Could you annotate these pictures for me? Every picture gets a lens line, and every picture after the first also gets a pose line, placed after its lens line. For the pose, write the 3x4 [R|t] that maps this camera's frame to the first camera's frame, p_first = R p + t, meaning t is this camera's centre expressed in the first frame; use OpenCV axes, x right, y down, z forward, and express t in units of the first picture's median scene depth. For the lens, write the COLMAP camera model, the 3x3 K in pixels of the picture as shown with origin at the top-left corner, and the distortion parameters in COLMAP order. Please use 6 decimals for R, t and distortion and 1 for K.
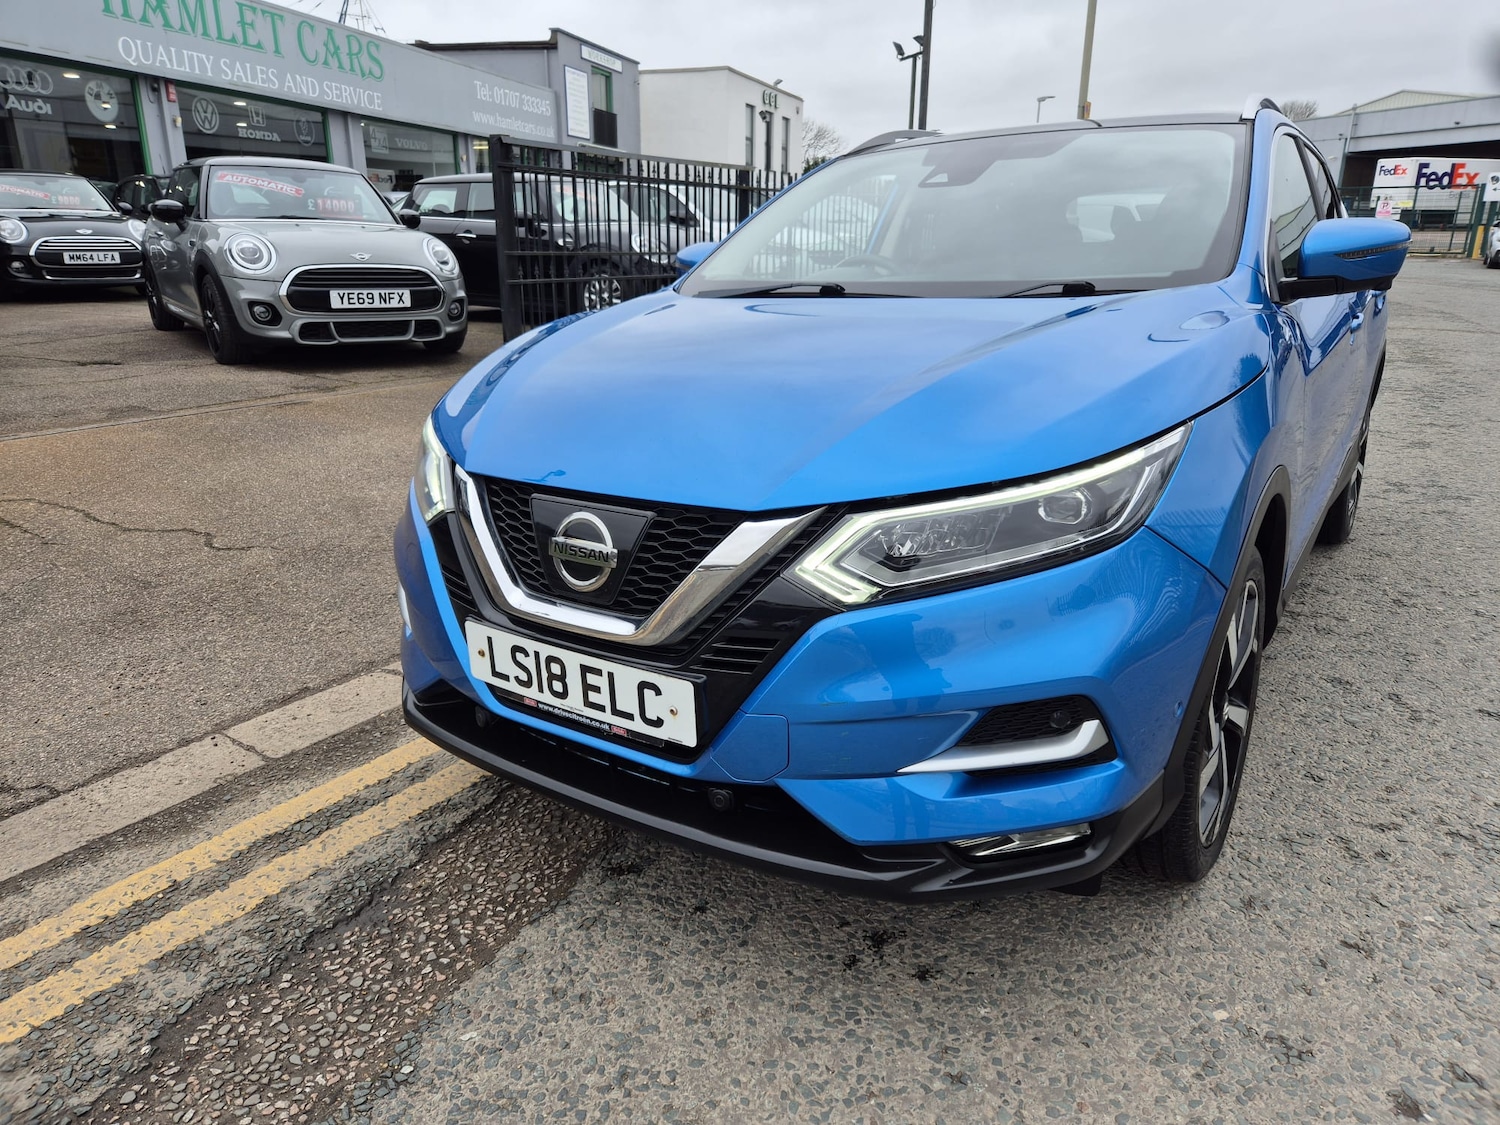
lens RADIAL K [[1003.7, 0, 753.1], [0, 1003.7, 548.4], [0, 0, 1]] dist [0.080731, -0.062783]
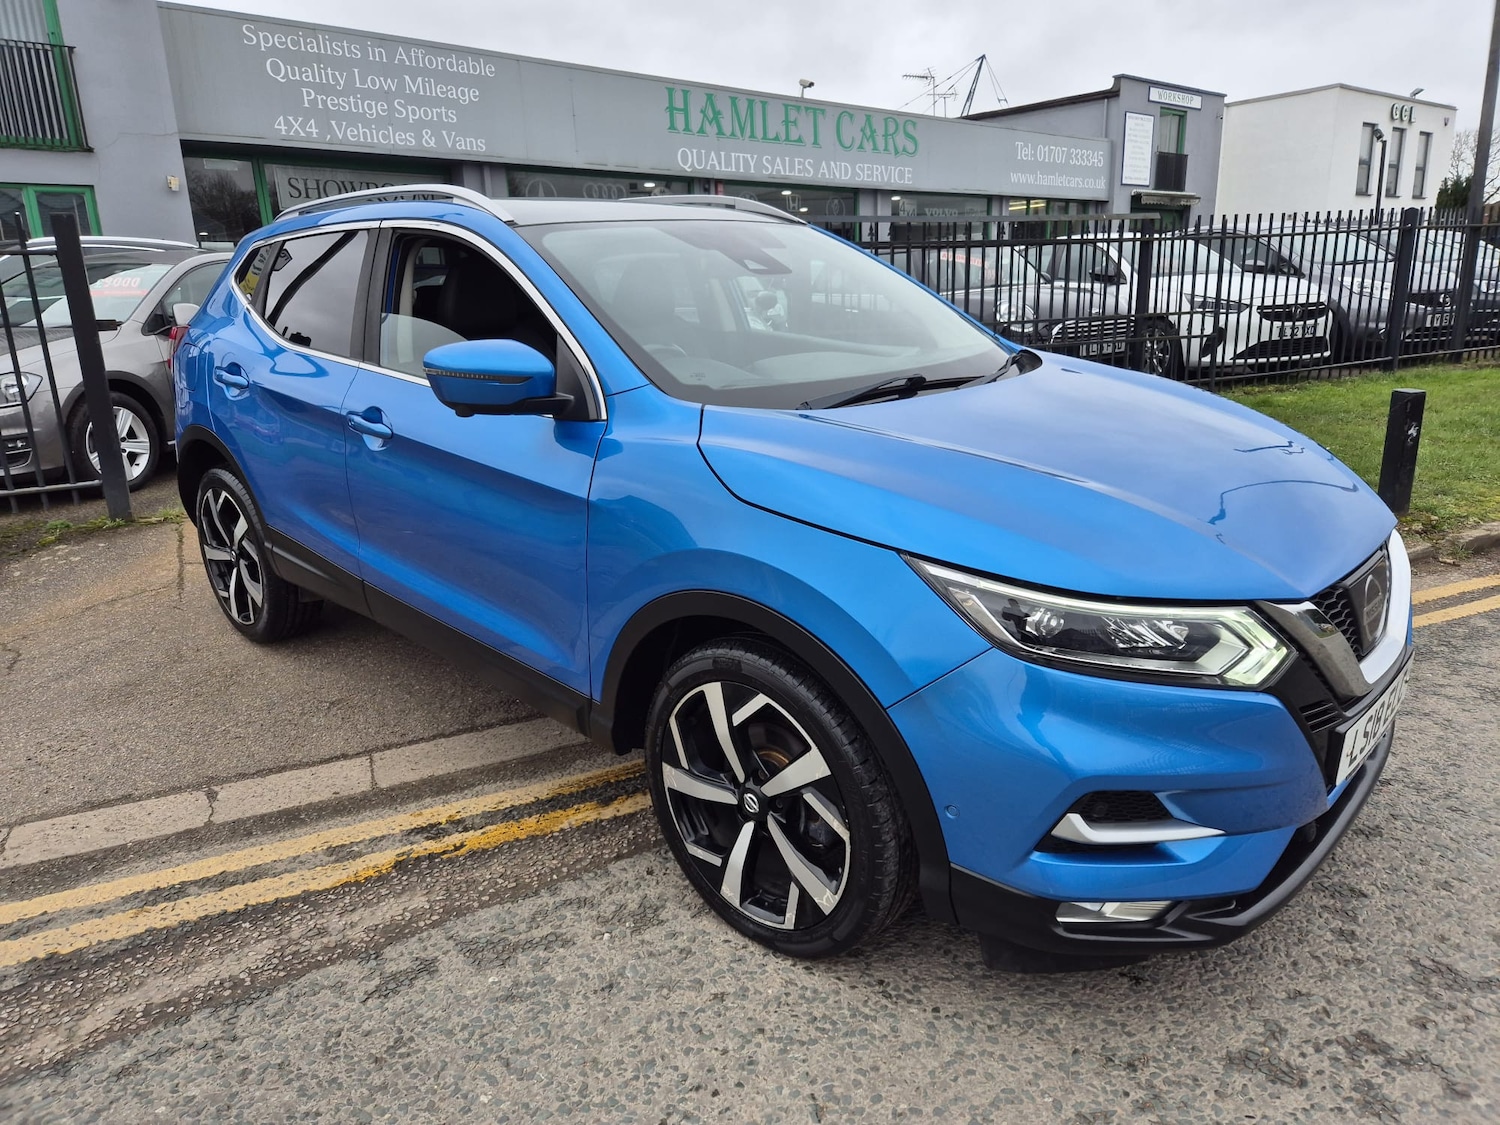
lens RADIAL K [[1001.9, 0, 756.8], [0, 1001.9, 556.2], [0, 0, 1]] dist [0.079163, -0.059979]
pose [[0.845785, 0.096738, -0.524680, 0.907133], [-0.118160, 0.992967, -0.007396, -0.249186], [0.520275, 0.068252, 0.851267, 0.647464]]
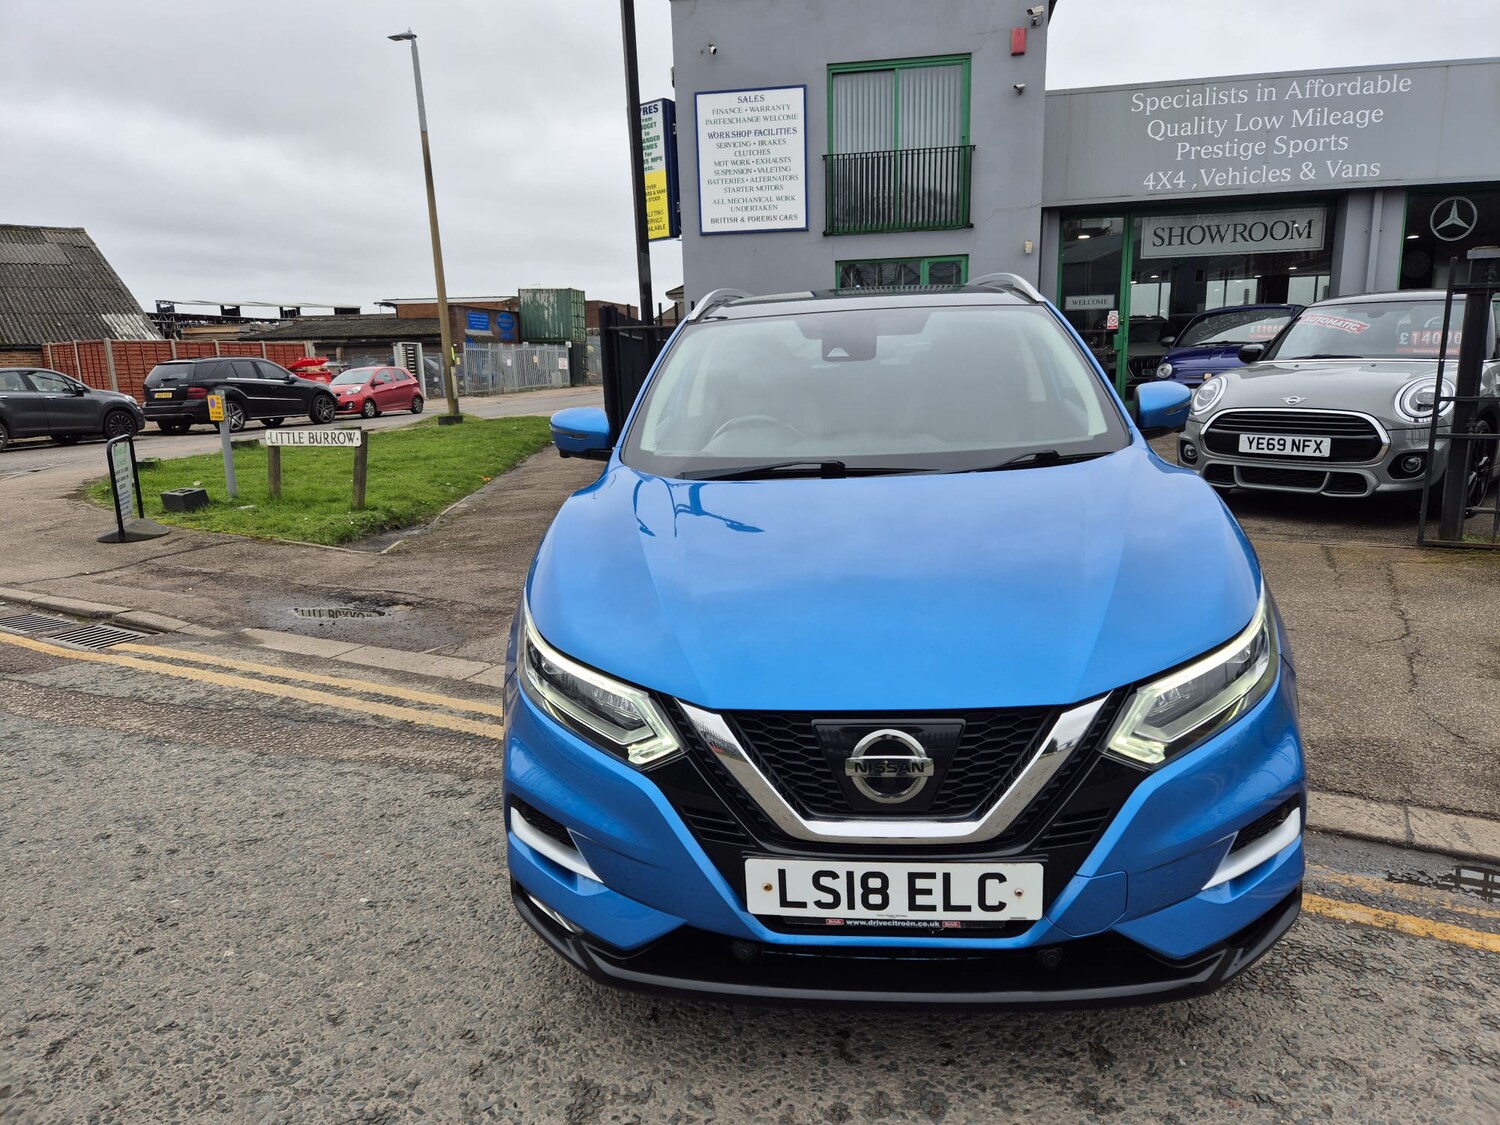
lens RADIAL K [[1001.9, 0, 756.8], [0, 1001.9, 556.2], [0, 0, 1]] dist [0.079163, -0.059979]
pose [[0.093009, 0.184614, -0.978400, 1.751816], [-0.272443, 0.949876, 0.153333, -0.570326], [0.957666, 0.252297, 0.138644, 1.564104]]
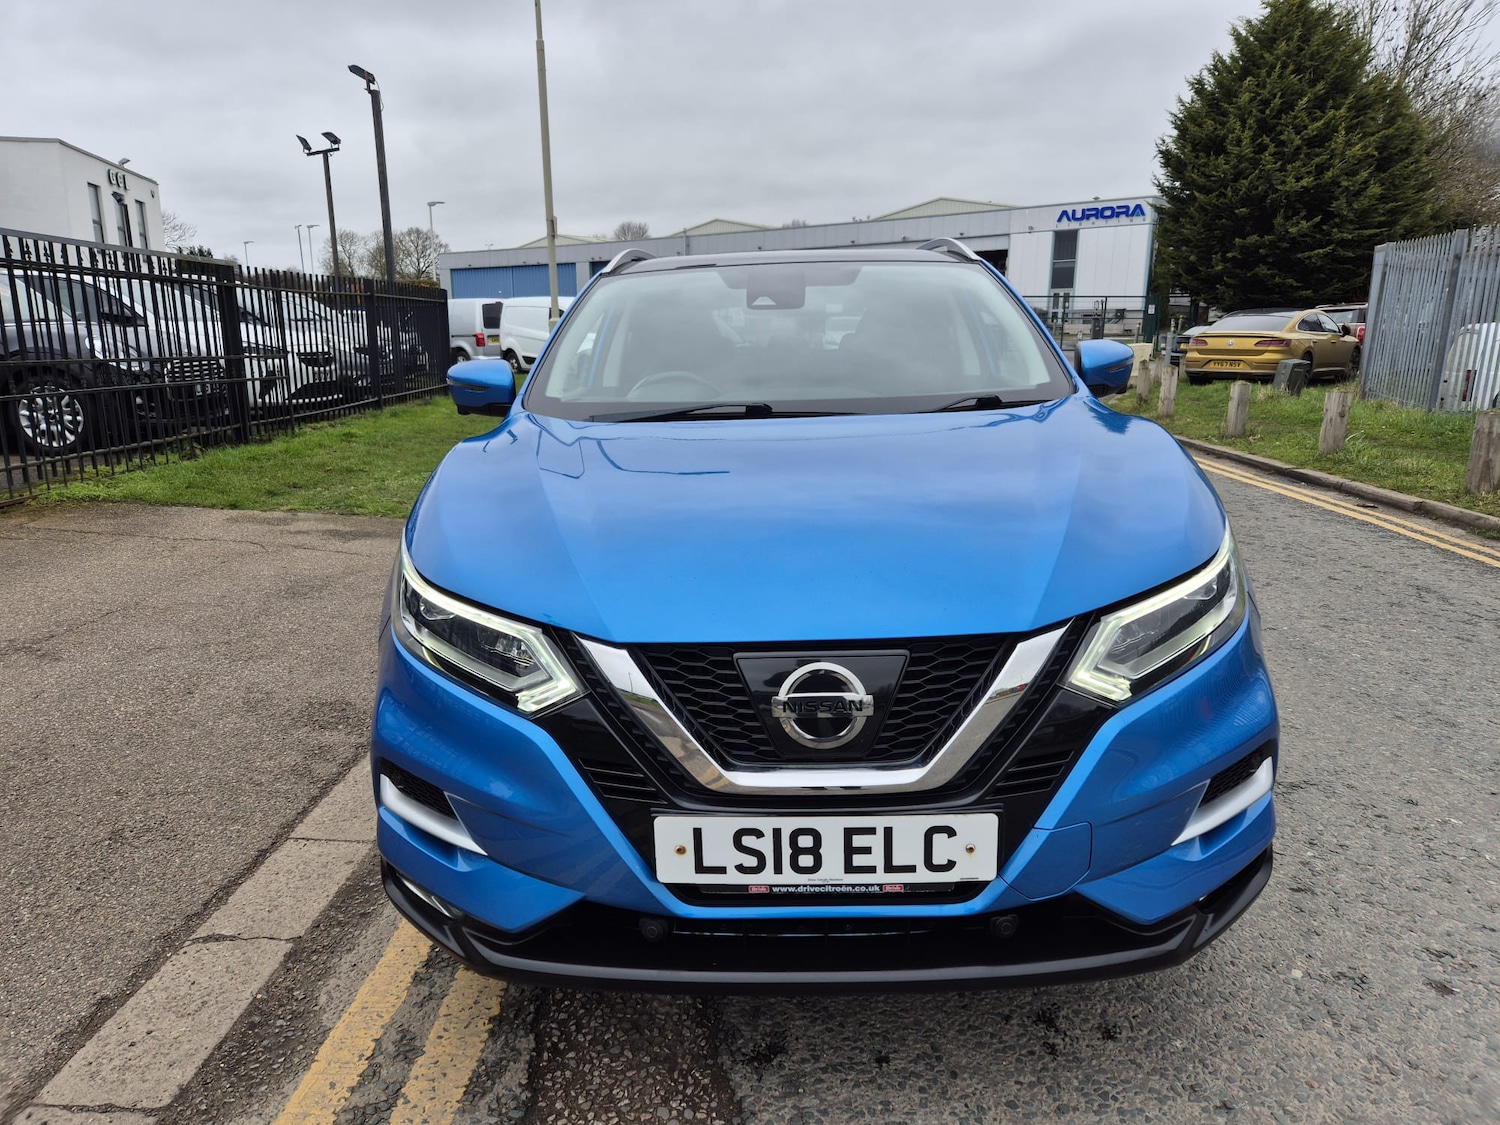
lens RADIAL K [[997.8, 0, 759.8], [0, 997.8, 556.4], [0, 0, 1]] dist [0.077962, -0.058114]
pose [[0.836426, -0.123595, 0.533962, -0.595204], [0.165778, 0.985659, -0.031535, -0.096946], [-0.522407, 0.114896, 0.844920, 0.204305]]
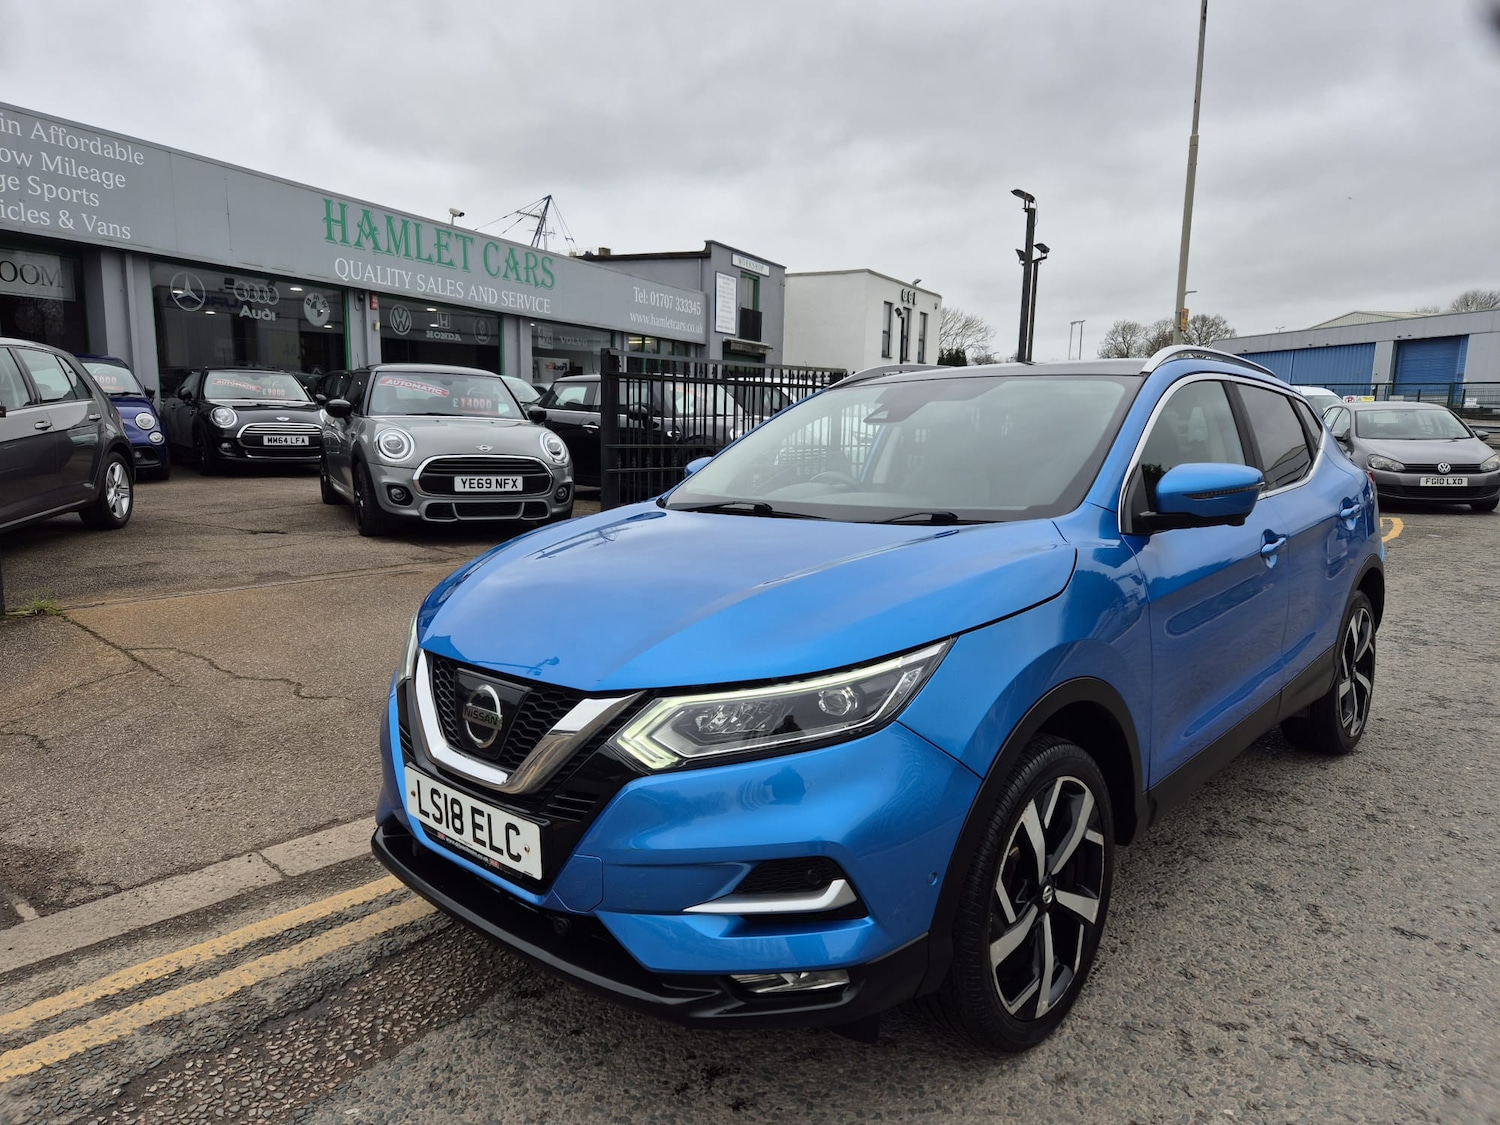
lens RADIAL K [[999.3, 0, 741.5], [0, 999.3, 567.4], [0, 0, 1]] dist [0.085708, -0.065213]
pose [[0.987638, 0.036155, -0.152528, 0.295581], [-0.058455, 0.987797, -0.144358, -0.015308], [0.145447, 0.151489, 0.977699, -0.198982]]
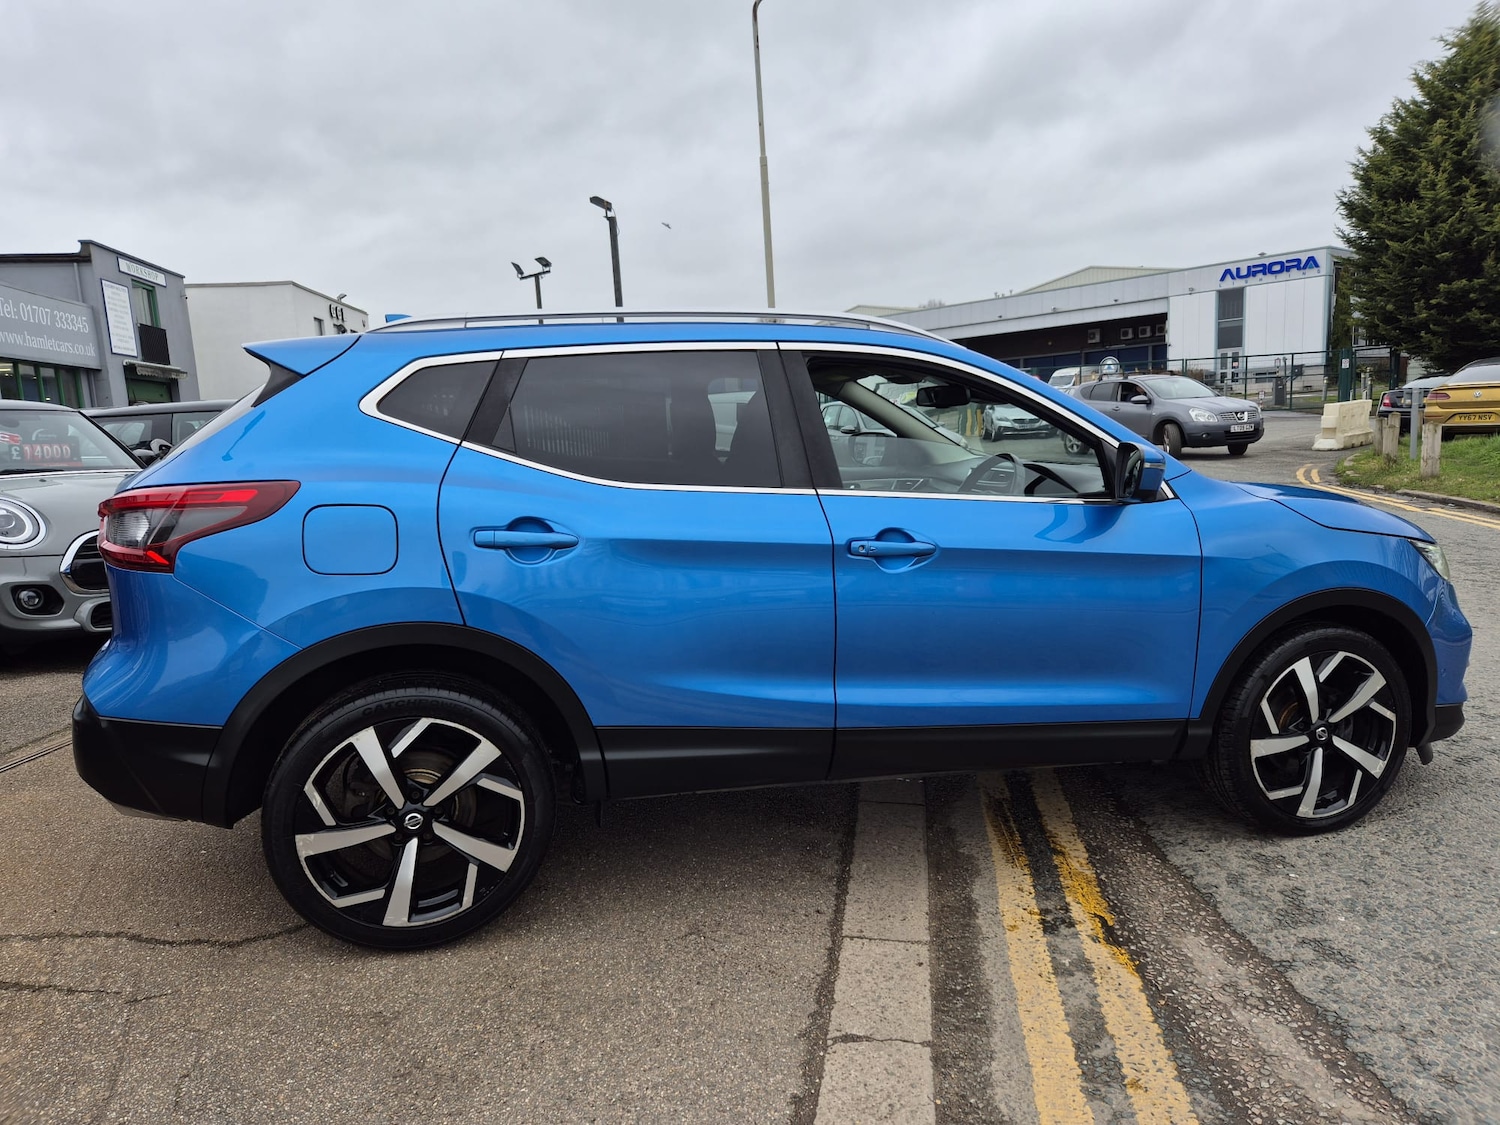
lens RADIAL K [[1001.9, 0, 756.8], [0, 1001.9, 556.2], [0, 0, 1]] dist [0.079163, -0.059979]
pose [[0.900655, -0.113173, 0.419538, -1.077374], [0.185539, 0.973210, -0.135782, -0.214366], [-0.392931, 0.200133, 0.897525, 0.419791]]
